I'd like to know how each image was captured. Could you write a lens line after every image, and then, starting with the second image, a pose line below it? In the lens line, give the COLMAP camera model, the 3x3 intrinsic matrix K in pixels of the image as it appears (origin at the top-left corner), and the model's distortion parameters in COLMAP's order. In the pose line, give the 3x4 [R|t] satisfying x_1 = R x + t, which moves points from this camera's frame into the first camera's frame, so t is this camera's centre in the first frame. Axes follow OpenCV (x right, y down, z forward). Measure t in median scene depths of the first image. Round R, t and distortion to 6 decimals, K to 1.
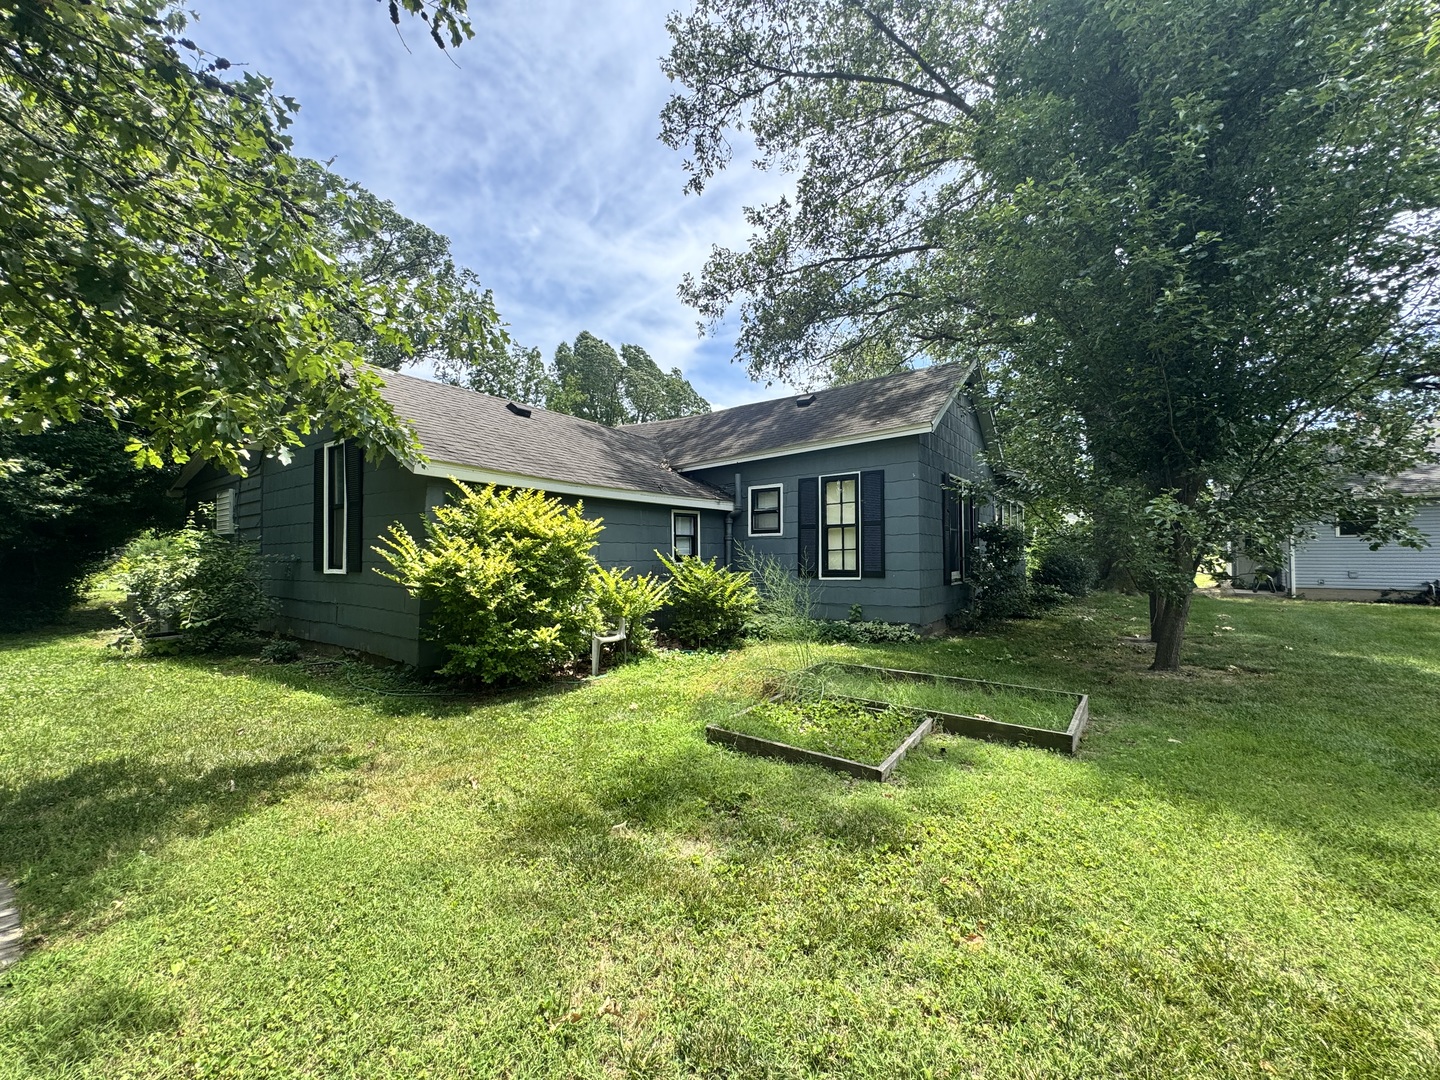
lens RADIAL K [[586.7, 0, 718.6], [0, 586.7, 535.6], [0, 0, 1]] dist [-0.002914, -0.000153]
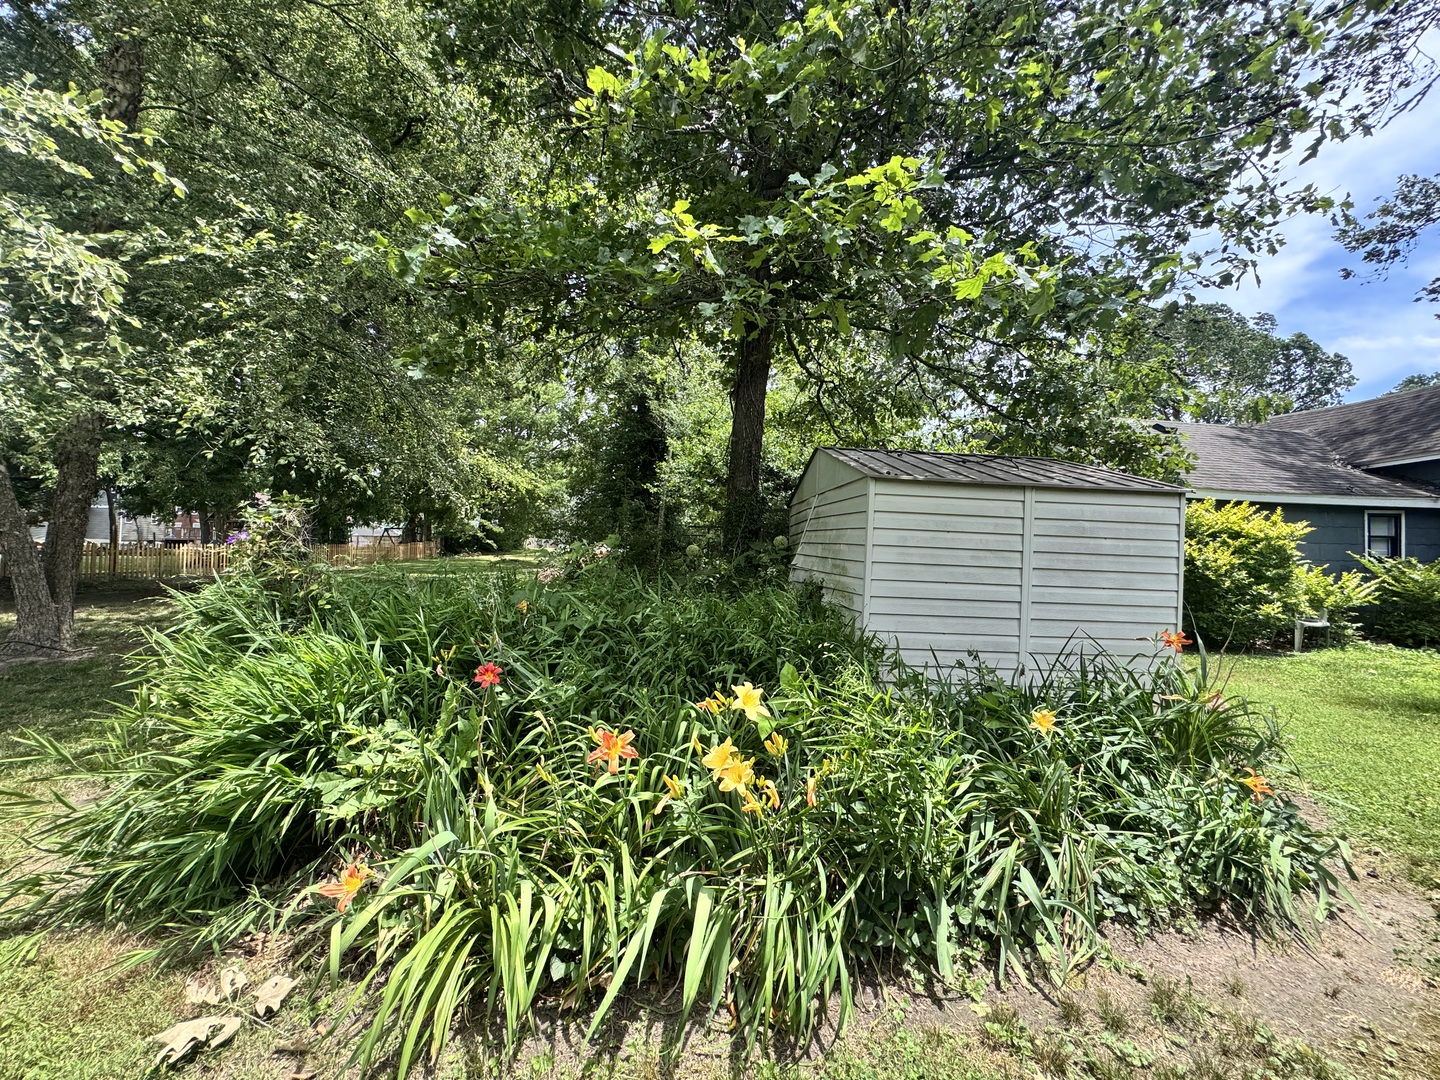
lens RADIAL K [[586.7, 0, 723.6], [0, 586.7, 550.7], [0, 0, 1]] dist [-0.002914, -0.000153]
pose [[0.676220, 0.012131, -0.736600, -0.120944], [0.000683, 0.999854, 0.017093, 0.007863], [0.736700, -0.012062, 0.676113, -0.653702]]
